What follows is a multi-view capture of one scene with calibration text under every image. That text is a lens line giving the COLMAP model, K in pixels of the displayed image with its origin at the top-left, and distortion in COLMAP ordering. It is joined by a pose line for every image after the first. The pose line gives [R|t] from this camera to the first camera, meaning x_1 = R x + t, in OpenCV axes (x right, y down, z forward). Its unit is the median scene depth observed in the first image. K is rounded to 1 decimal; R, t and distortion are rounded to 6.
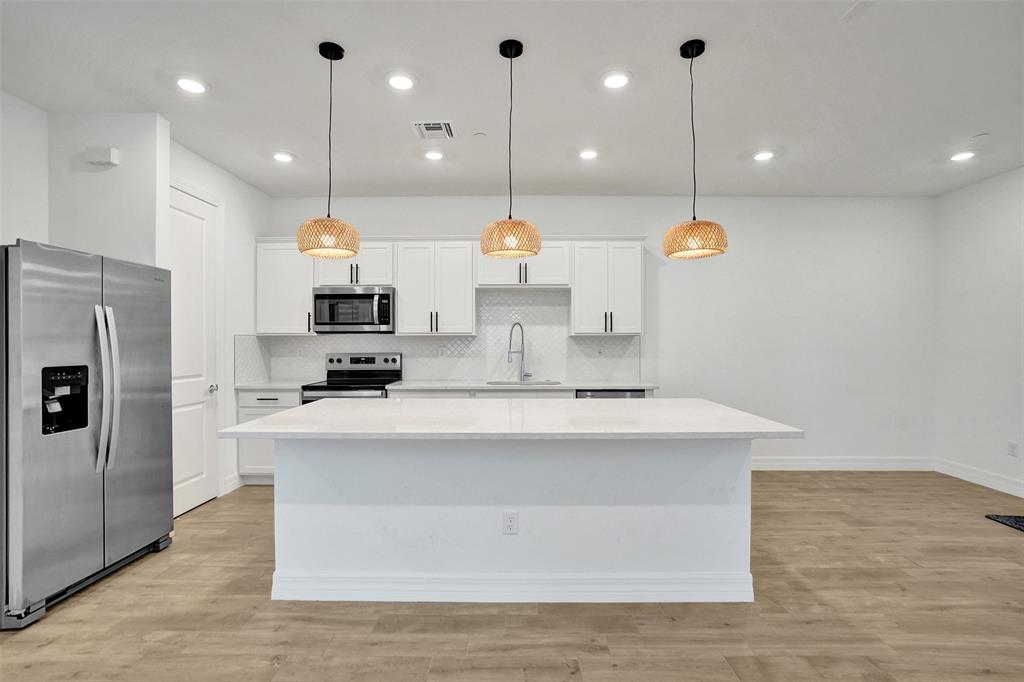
lens RADIAL K [[481.0, 0, 512.7], [0, 481.0, 341.1], [0, 0, 1]] dist [-0.053358, 0.028264]
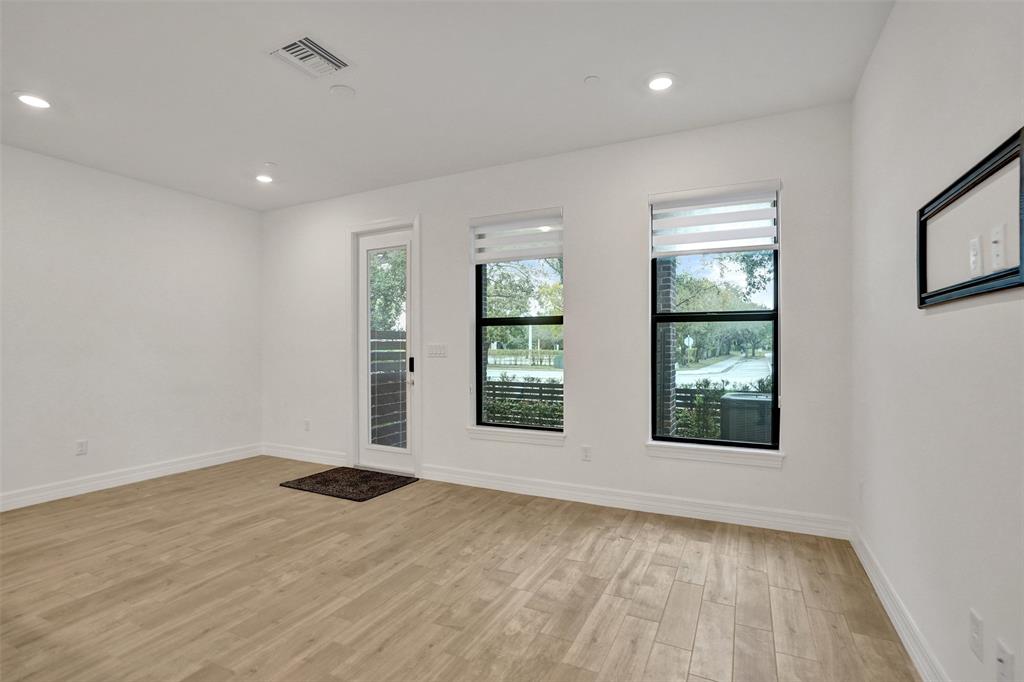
lens RADIAL K [[481.4, 0, 516.4], [0, 481.4, 350.0], [0, 0, 1]] dist [-0.051677, 0.027020]
pose [[0.429652, -0.008360, 0.902956, 0.145892], [0.000564, 0.999959, 0.008990, 0.014341], [-0.902994, -0.003353, 0.429640, -0.055955]]
